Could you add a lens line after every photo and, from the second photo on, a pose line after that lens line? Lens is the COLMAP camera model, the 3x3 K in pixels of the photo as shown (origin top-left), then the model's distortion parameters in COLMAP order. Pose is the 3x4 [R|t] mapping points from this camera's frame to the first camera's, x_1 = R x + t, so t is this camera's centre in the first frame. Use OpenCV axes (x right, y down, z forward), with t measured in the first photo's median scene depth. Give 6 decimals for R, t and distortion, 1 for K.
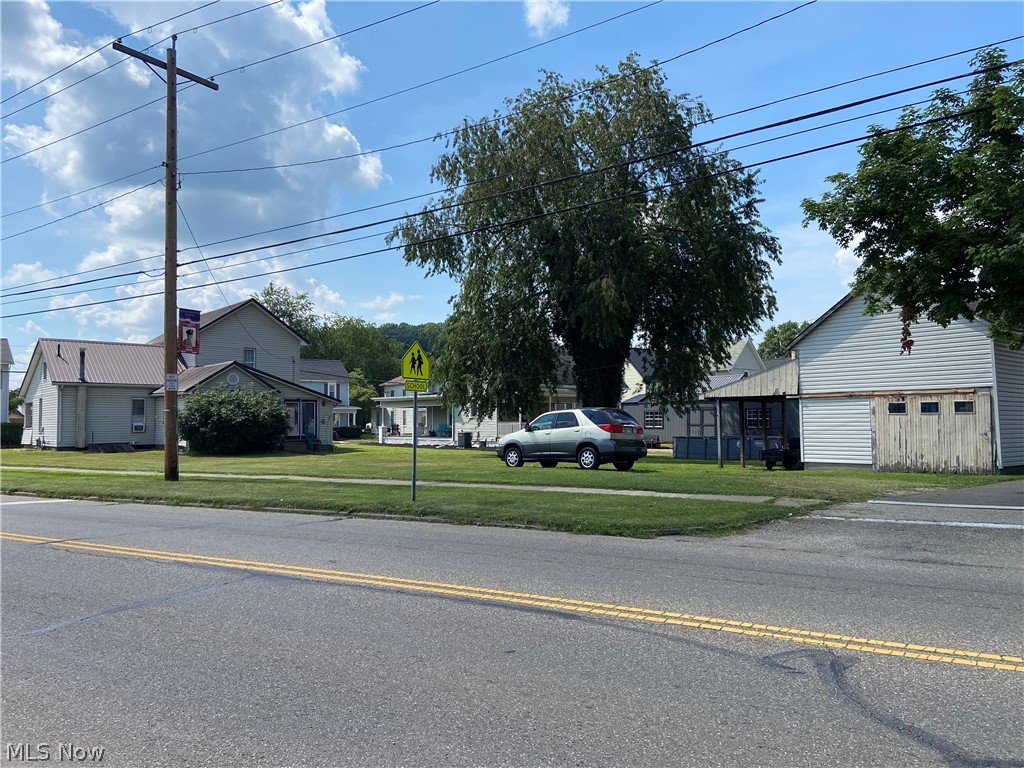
lens RADIAL K [[760.5, 0, 512.0], [0, 760.5, 384.0], [0, 0, 1]] dist [0.047493, 0.003304]
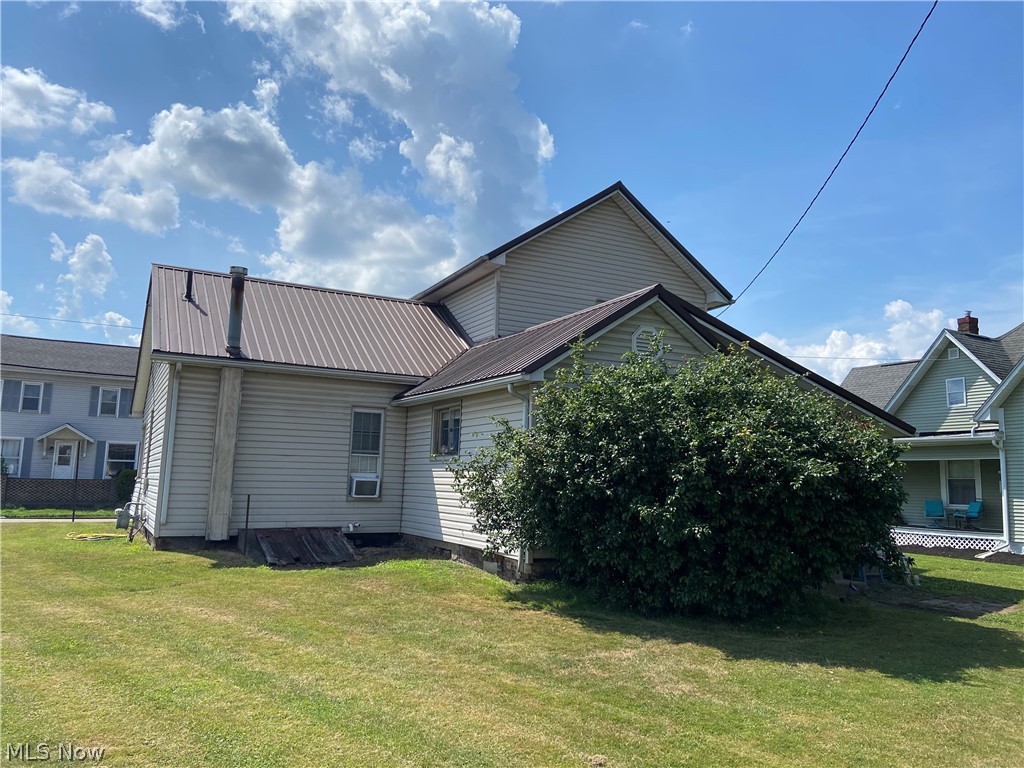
lens RADIAL K [[760.5, 0, 512.0], [0, 760.5, 384.0], [0, 0, 1]] dist [0.047493, 0.003304]
pose [[0.974040, 0.002218, -0.226364, -0.388151], [-0.020131, 0.996839, -0.076855, 0.039437], [0.225478, 0.079417, 0.971006, 0.761851]]
